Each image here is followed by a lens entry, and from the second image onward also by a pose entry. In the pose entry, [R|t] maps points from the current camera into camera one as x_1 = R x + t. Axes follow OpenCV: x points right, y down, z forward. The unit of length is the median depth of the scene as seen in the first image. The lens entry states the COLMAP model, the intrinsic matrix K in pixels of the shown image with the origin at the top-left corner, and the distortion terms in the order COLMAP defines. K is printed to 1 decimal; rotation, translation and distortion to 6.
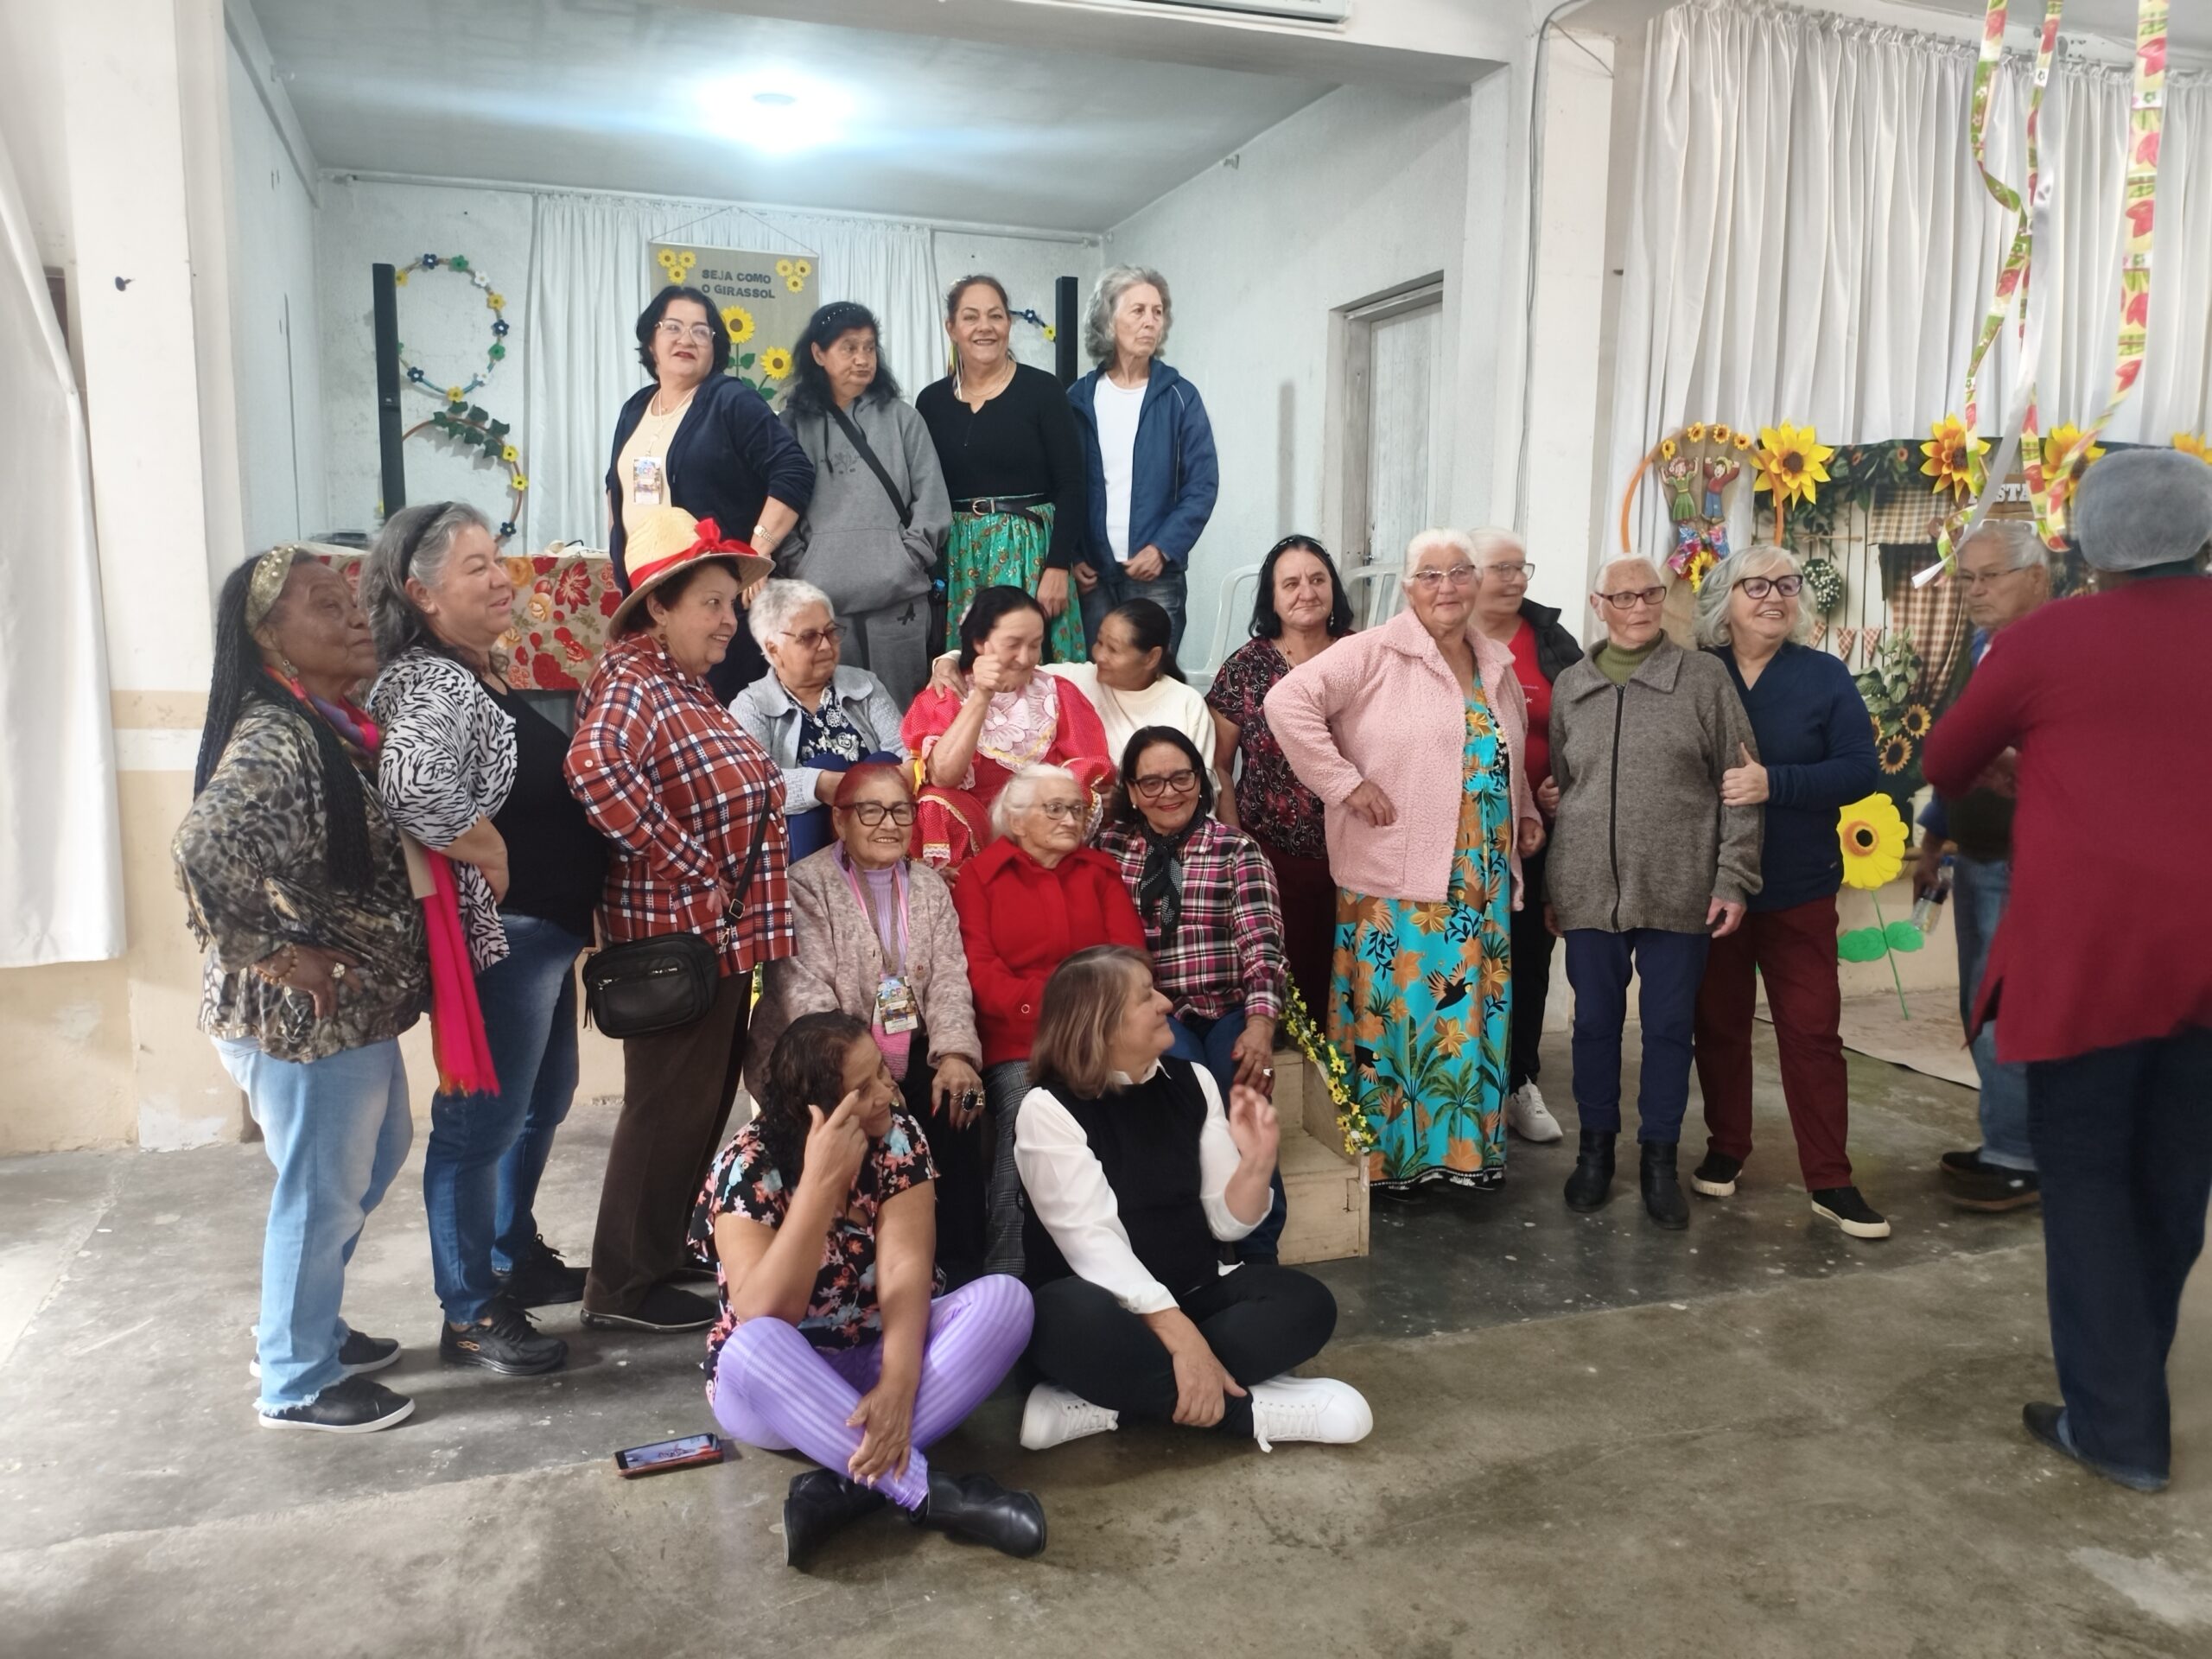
lens RADIAL K [[1706.7, 0, 1114.6], [0, 1706.7, 814.3], [0, 0, 1]] dist [0.011044, -0.025356]
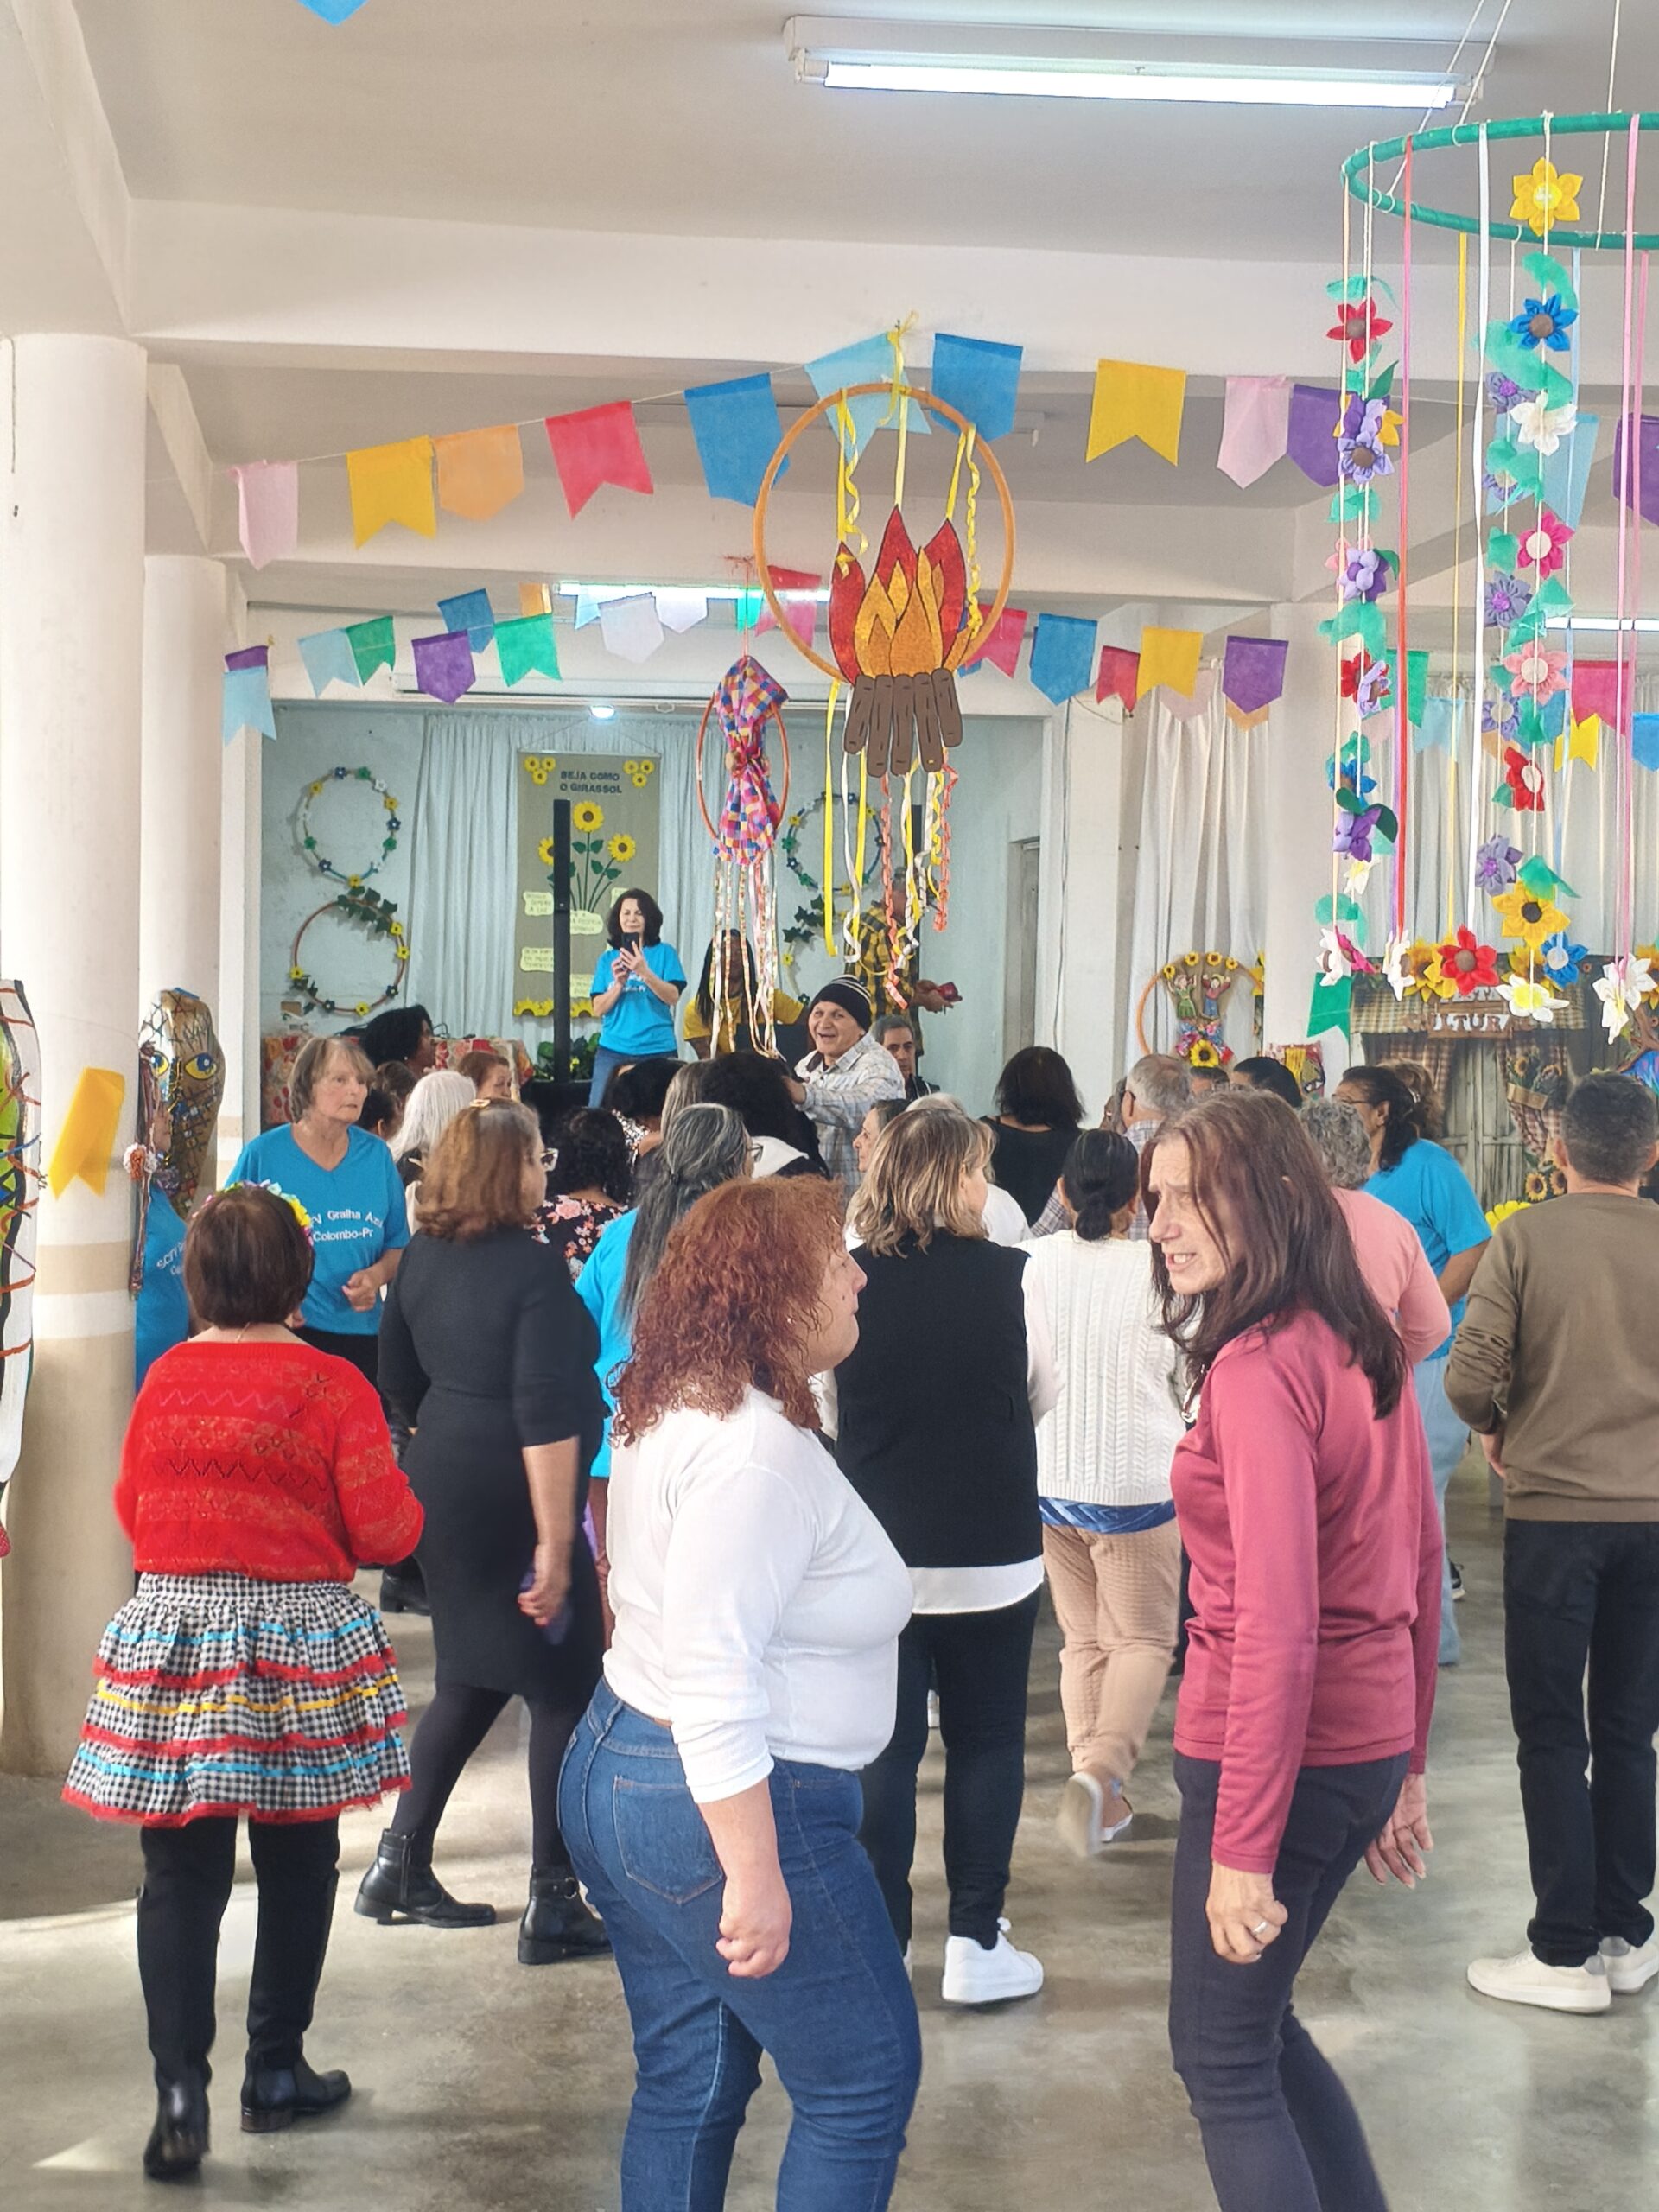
lens RADIAL K [[3415.6, 0, 871.6], [0, 3415.6, 1101.0], [0, 0, 1]] dist [0.136636, 0.000000]
pose [[0.983020, 0.015129, -0.182872, 0.601603], [-0.031766, 0.995579, -0.088395, 0.160431], [0.180726, 0.092703, 0.979155, -1.859655]]
